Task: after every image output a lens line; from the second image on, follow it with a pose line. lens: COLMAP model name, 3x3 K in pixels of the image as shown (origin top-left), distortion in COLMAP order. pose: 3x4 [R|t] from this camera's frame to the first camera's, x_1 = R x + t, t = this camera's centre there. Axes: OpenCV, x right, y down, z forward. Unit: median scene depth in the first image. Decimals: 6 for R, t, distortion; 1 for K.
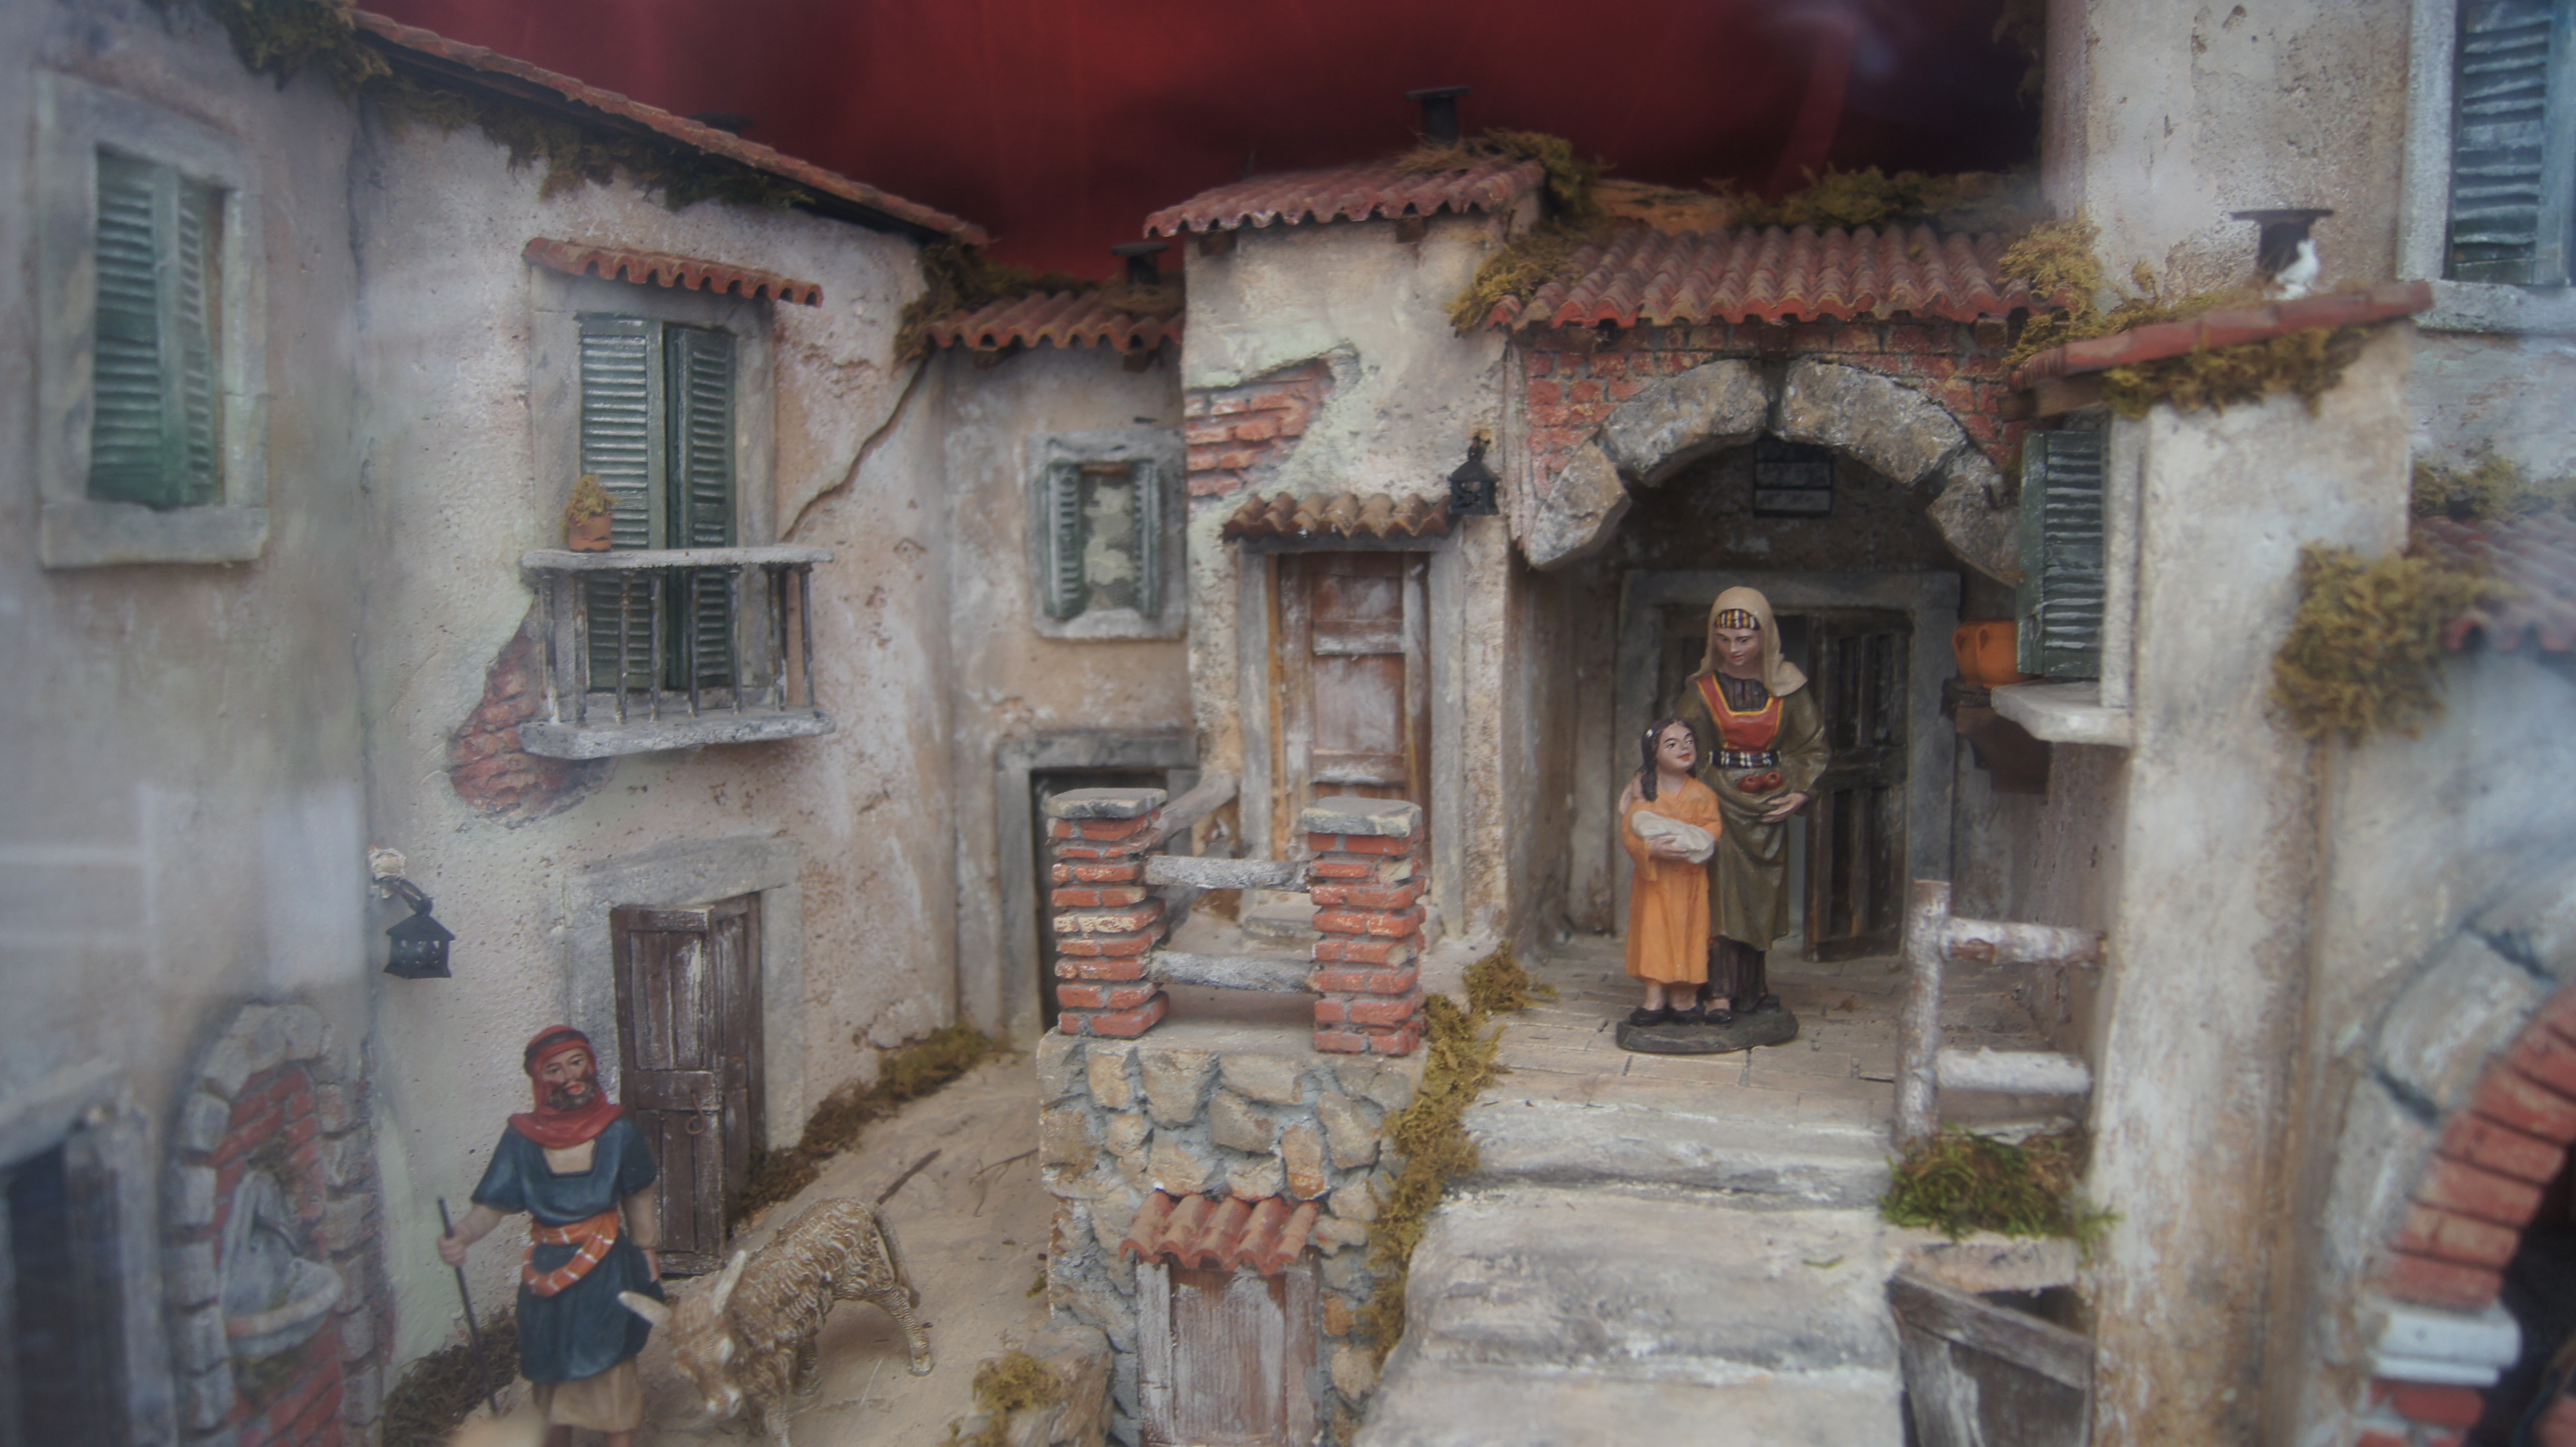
lens RADIAL K [[2023.0, 0, 1287.5], [0, 2023.0, 724.1], [0, 0, 1]] dist [-0.074132, 0.006208]
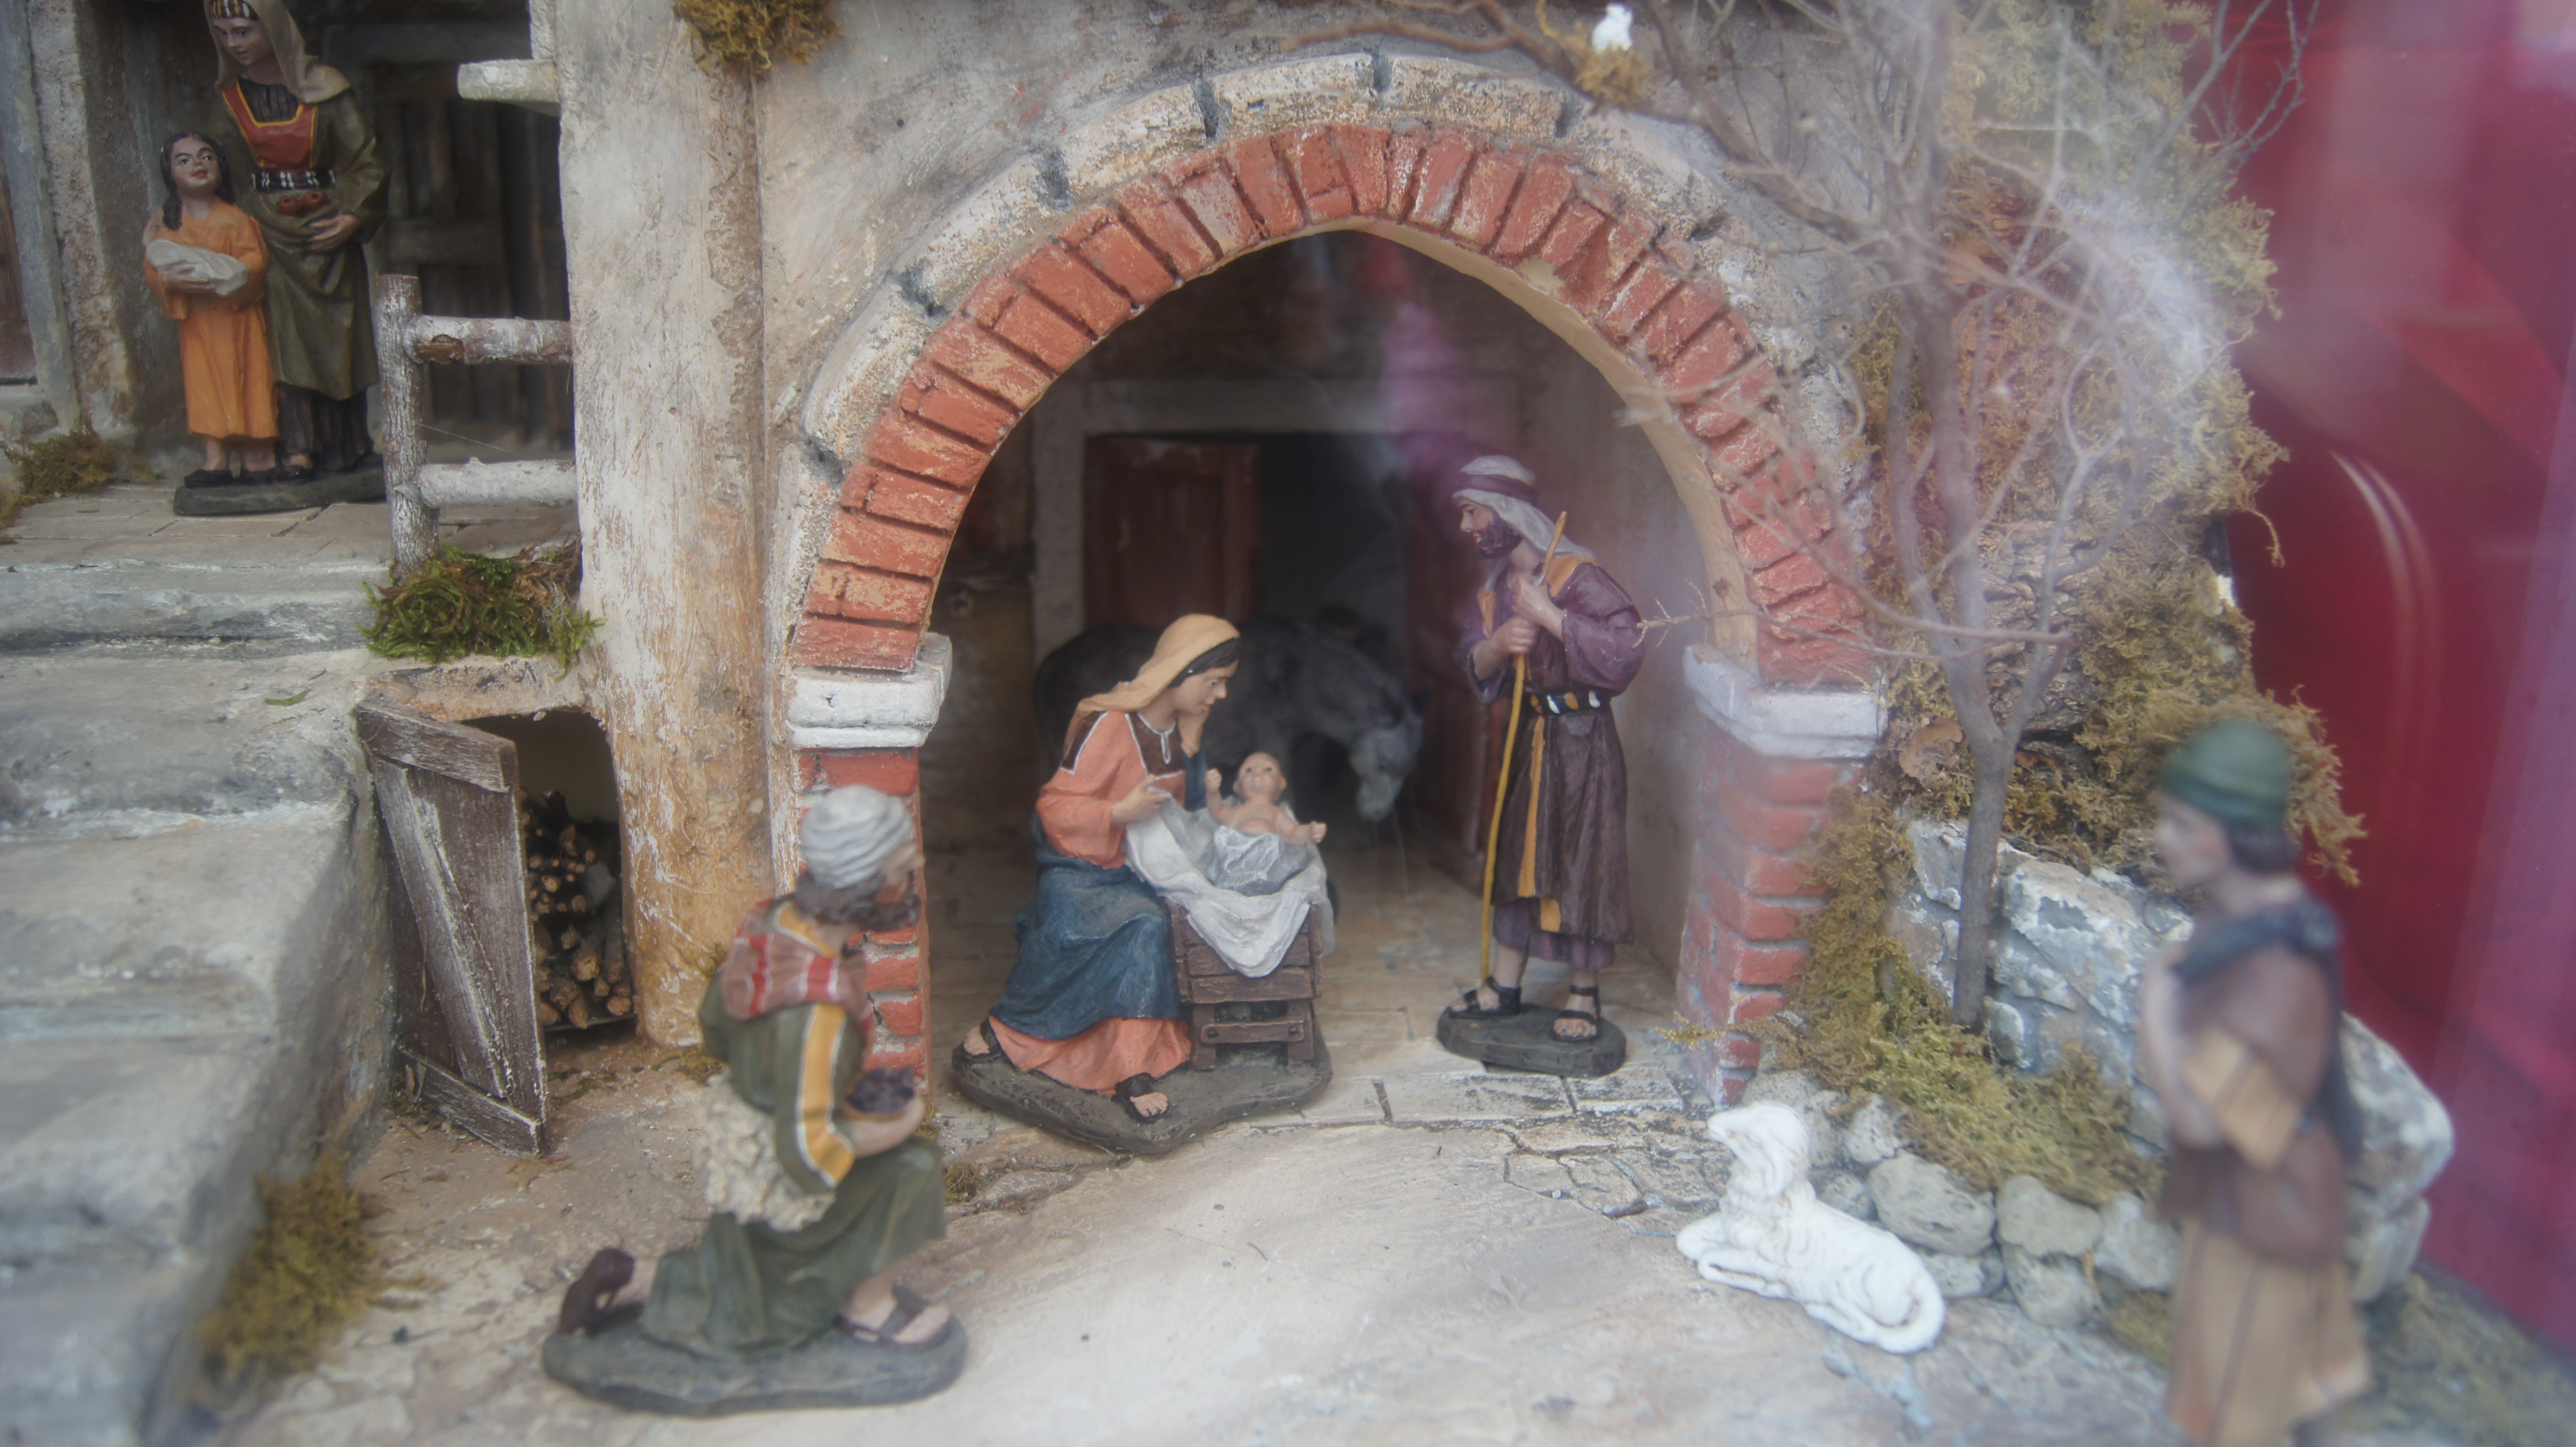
lens RADIAL K [[2023.0, 0, 1289.7], [0, 2023.0, 721.9], [0, 0, 1]] dist [-0.074132, 0.006208]
pose [[0.947649, -0.086375, 0.307411, 0.421379], [0.034633, 0.984843, 0.169956, 0.141780], [-0.317431, -0.150412, 0.936276, 0.012038]]
